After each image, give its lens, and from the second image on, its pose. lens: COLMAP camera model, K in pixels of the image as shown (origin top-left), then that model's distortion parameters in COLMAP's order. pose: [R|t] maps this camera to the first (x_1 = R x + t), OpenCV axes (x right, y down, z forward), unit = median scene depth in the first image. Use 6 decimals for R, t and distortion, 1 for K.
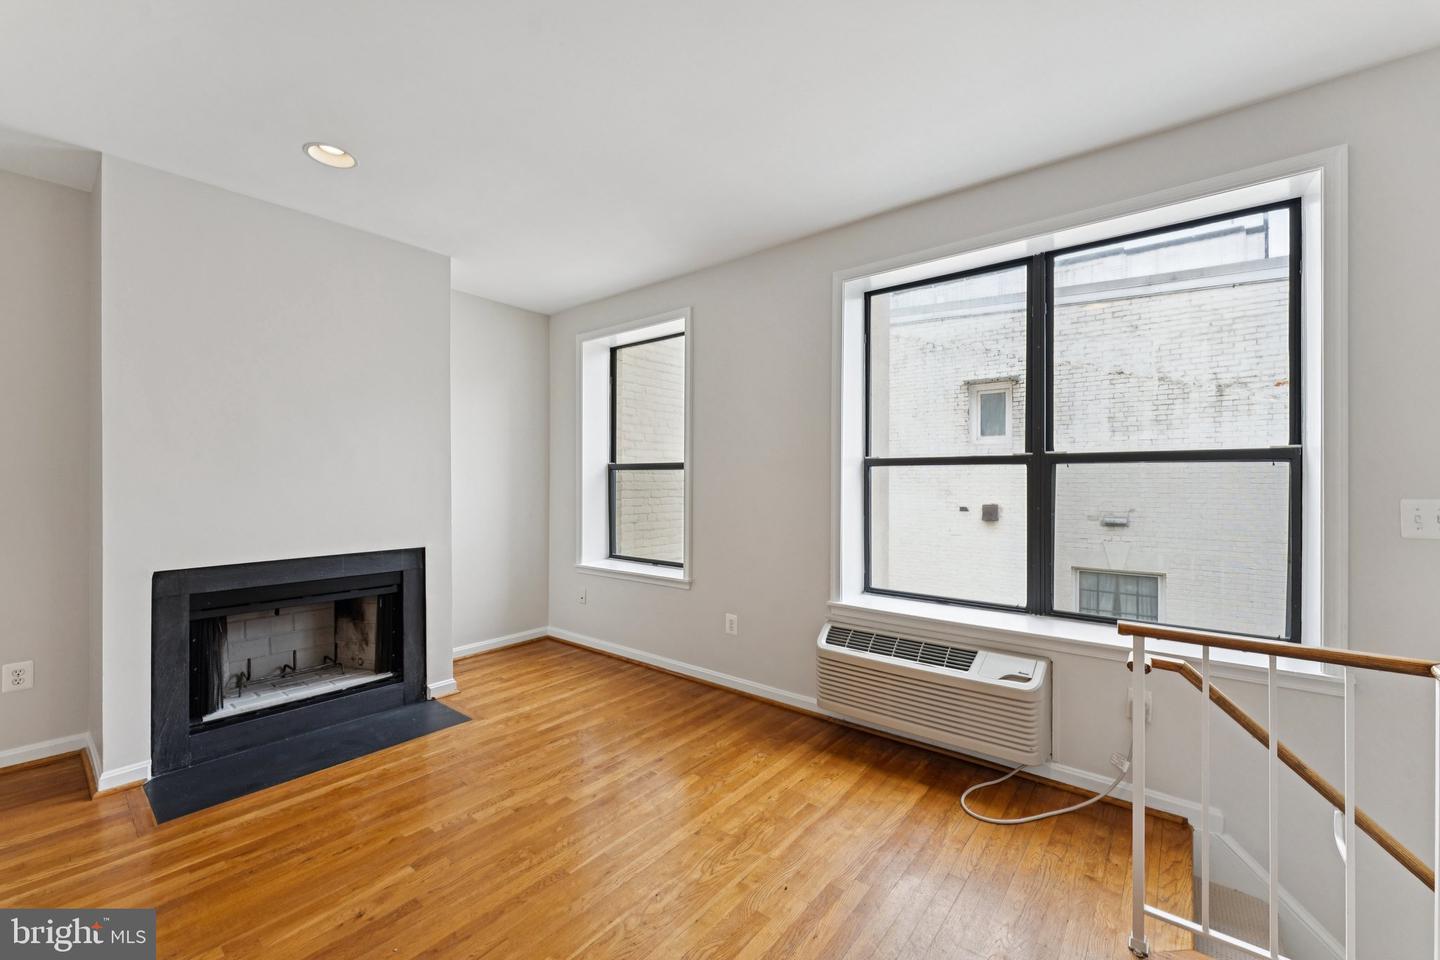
lens RADIAL K [[579.5, 0, 724.9], [0, 579.5, 481.2], [0, 0, 1]] dist [0.003967, -0.001314]
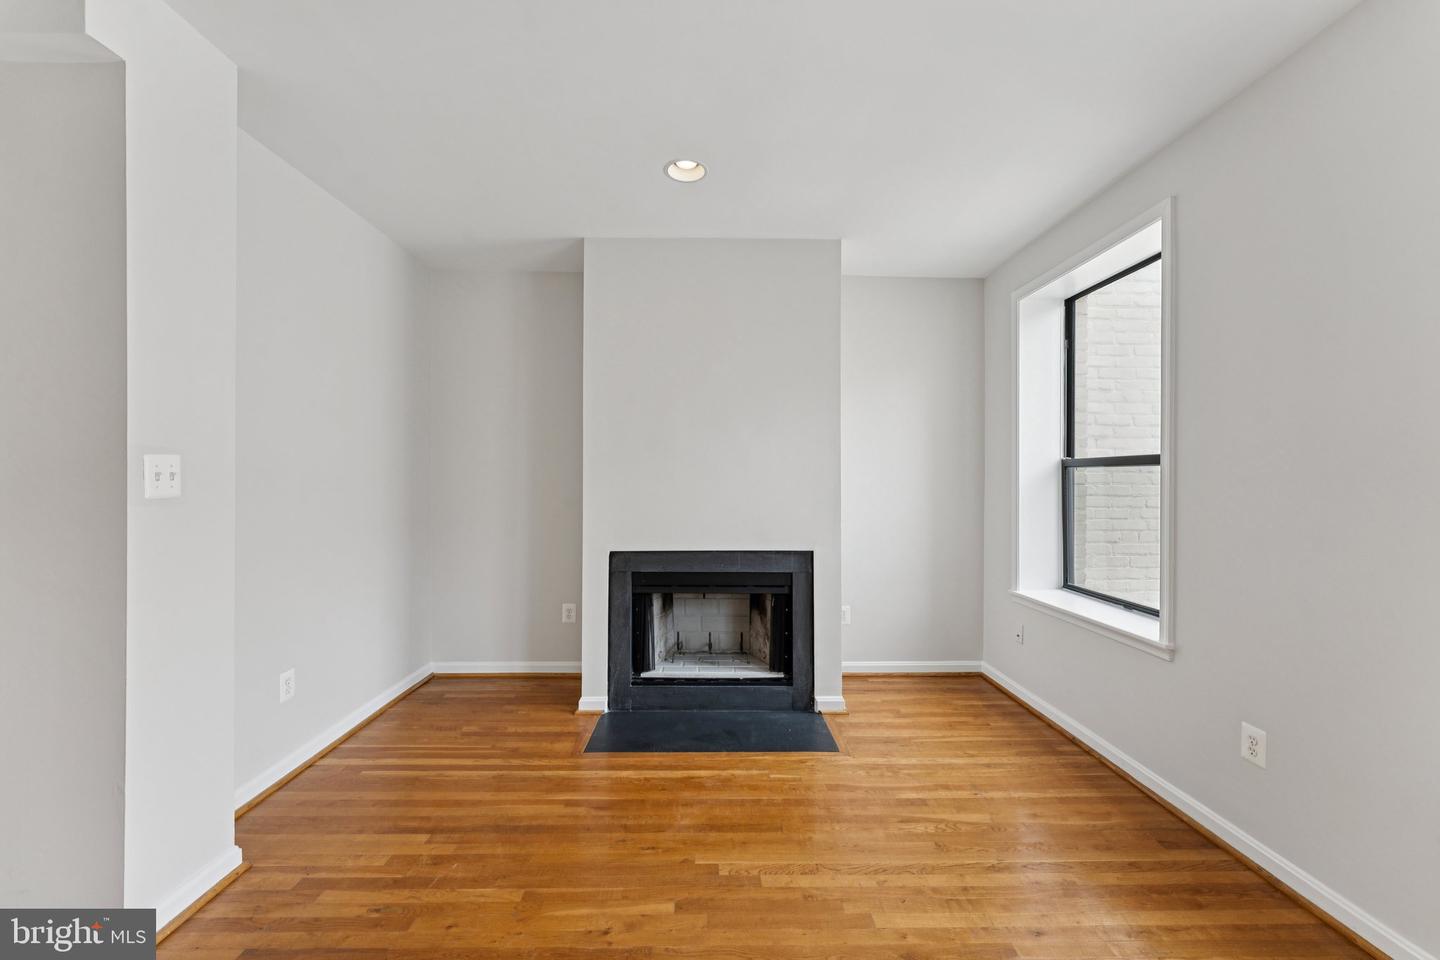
lens RADIAL K [[579.5, 0, 717.1], [0, 579.5, 479.2], [0, 0, 1]] dist [0.003967, -0.001314]
pose [[0.638588, 0.000580, -0.769548, 0.121410], [-0.005511, 0.999978, -0.003819, 0.000264], [0.769529, 0.006680, 0.638577, 0.280292]]
